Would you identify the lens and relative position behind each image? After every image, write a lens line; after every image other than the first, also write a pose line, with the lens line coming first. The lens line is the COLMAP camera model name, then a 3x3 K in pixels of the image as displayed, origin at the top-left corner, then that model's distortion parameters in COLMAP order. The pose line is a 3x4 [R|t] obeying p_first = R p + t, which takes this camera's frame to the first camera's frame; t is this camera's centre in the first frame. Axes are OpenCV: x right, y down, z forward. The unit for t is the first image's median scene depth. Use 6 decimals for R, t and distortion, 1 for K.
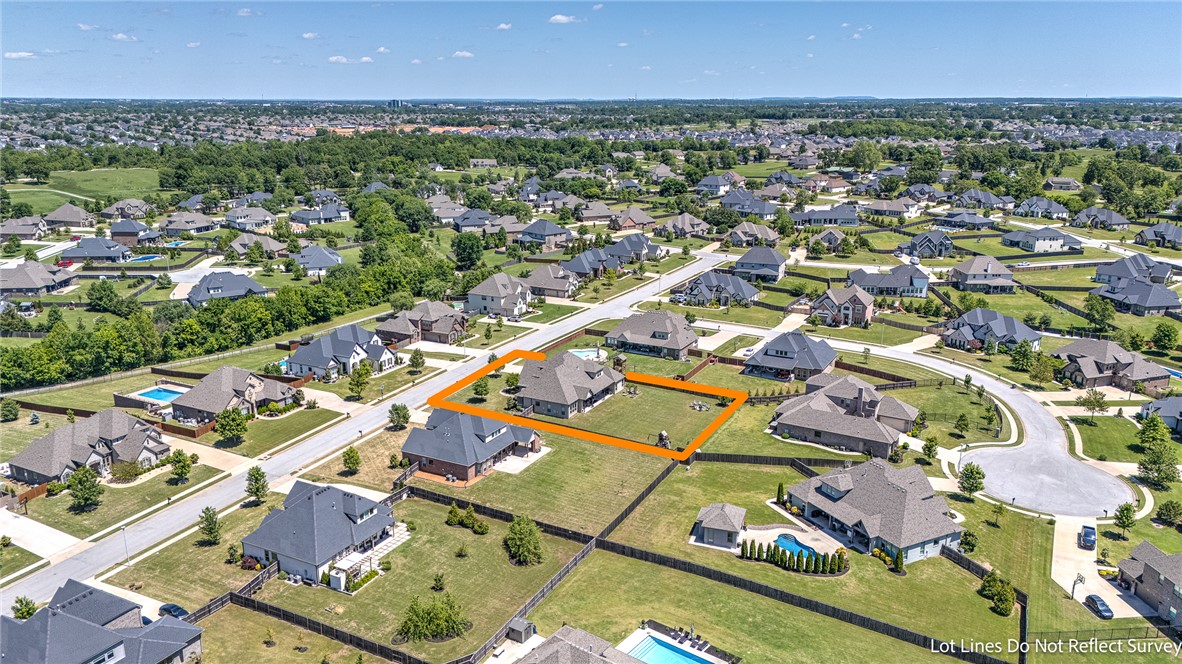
lens RADIAL K [[868.5, 0, 592.3], [0, 868.5, 326.1], [0, 0, 1]] dist [0.079883, -0.083558]
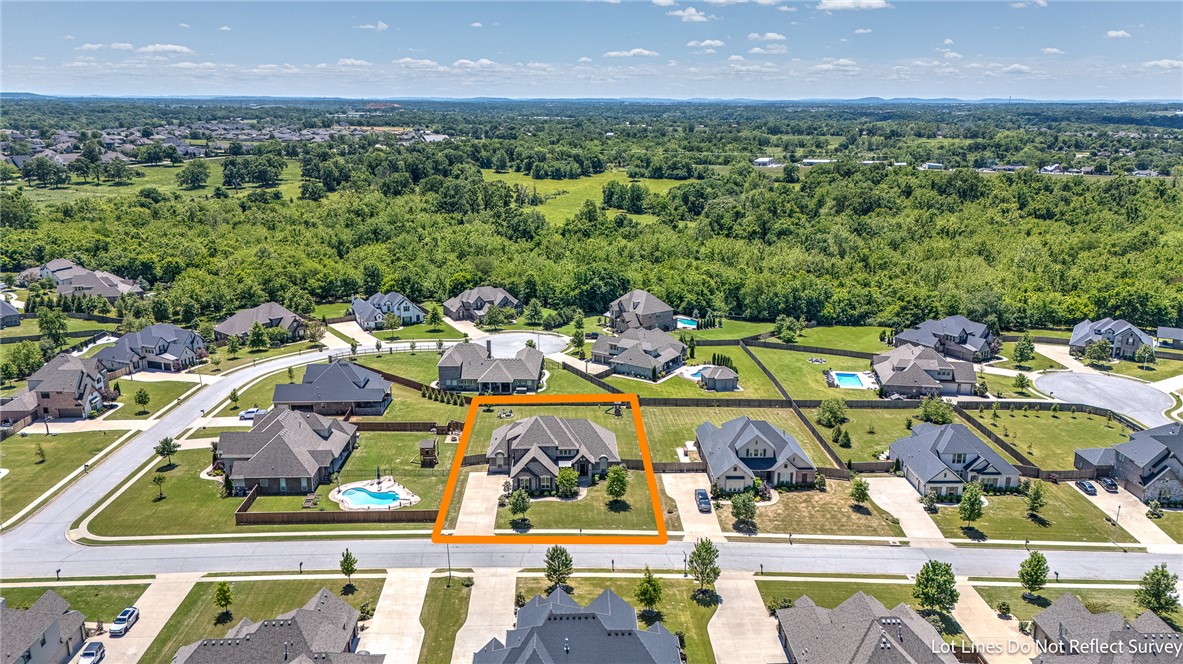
lens RADIAL K [[869.3, 0, 592.8], [0, 869.3, 326.1], [0, 0, 1]] dist [0.079883, -0.083558]
pose [[-0.498141, -0.218615, 0.839085, -0.670366], [0.215839, 0.905973, 0.364179, -0.308548], [-0.839803, 0.362520, -0.404117, 1.190713]]
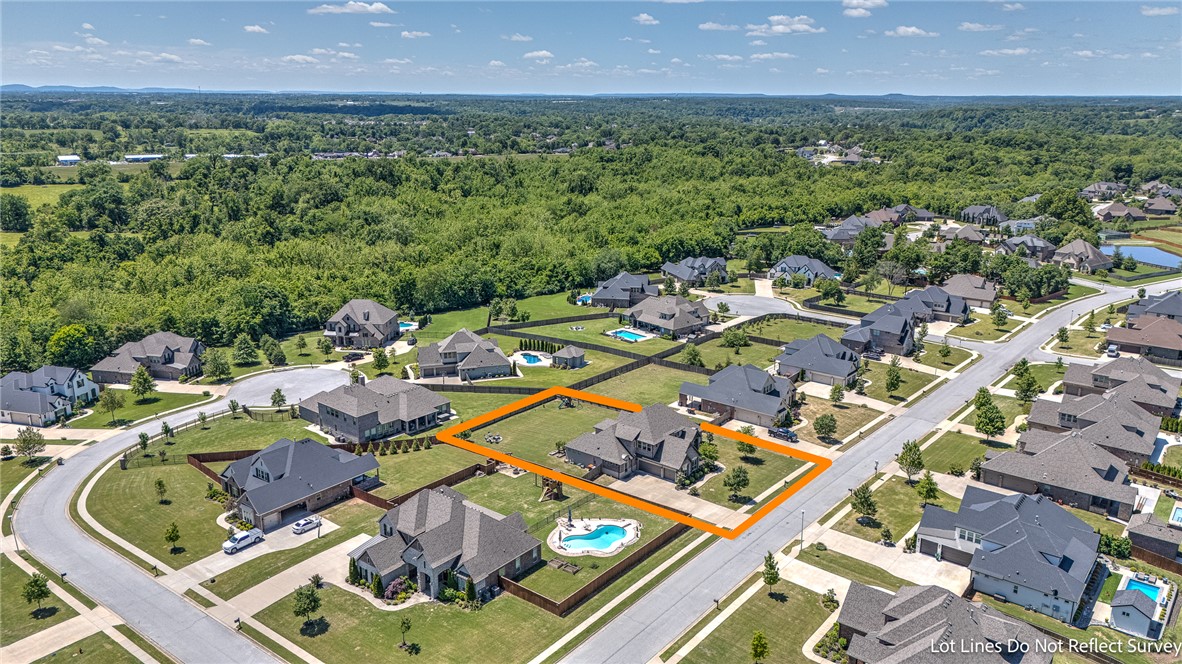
lens RADIAL K [[868.5, 0, 592.3], [0, 868.5, 326.1], [0, 0, 1]] dist [0.079883, -0.083558]
pose [[-0.983377, -0.050458, 0.174422, -0.115188], [0.042174, 0.870868, 0.489705, -0.410610], [-0.176608, 0.488920, -0.854264, 1.574871]]
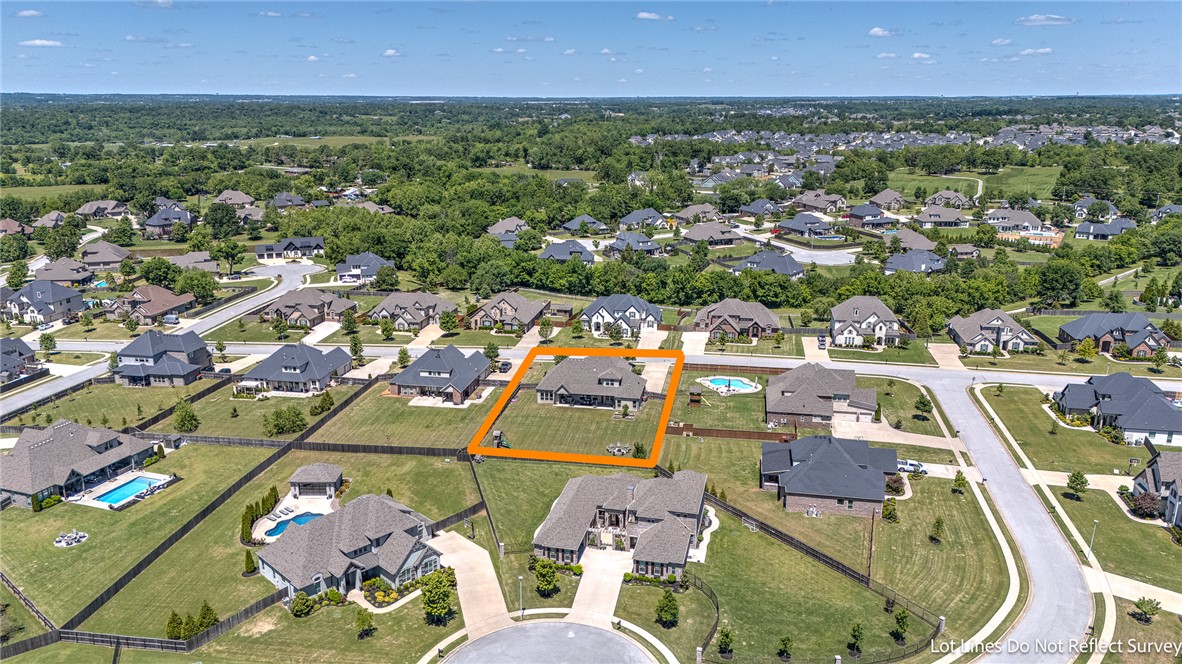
lens RADIAL K [[868.5, 0, 592.3], [0, 868.5, 326.1], [0, 0, 1]] dist [0.079883, -0.083558]
pose [[0.303264, 0.244120, -0.921106, 0.827347], [-0.240419, 0.954958, 0.173936, -0.158952], [0.922079, 0.168703, 0.348295, 0.607707]]
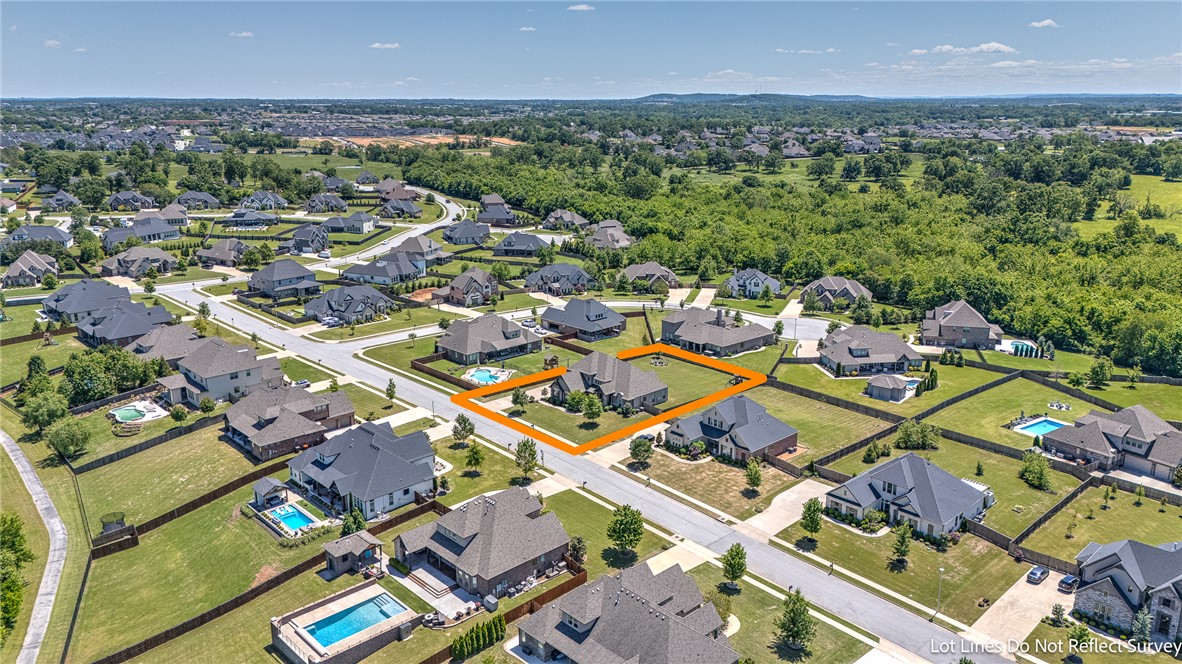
lens RADIAL K [[863.4, 0, 591.0], [0, 863.4, 332.0], [0, 0, 1]] dist [0.078694, -0.000634]
pose [[0.317281, -0.244843, 0.916179, -0.897028], [0.240657, 0.955259, 0.171945, -0.158236], [-0.917288, 0.165930, 0.362009, 0.611858]]
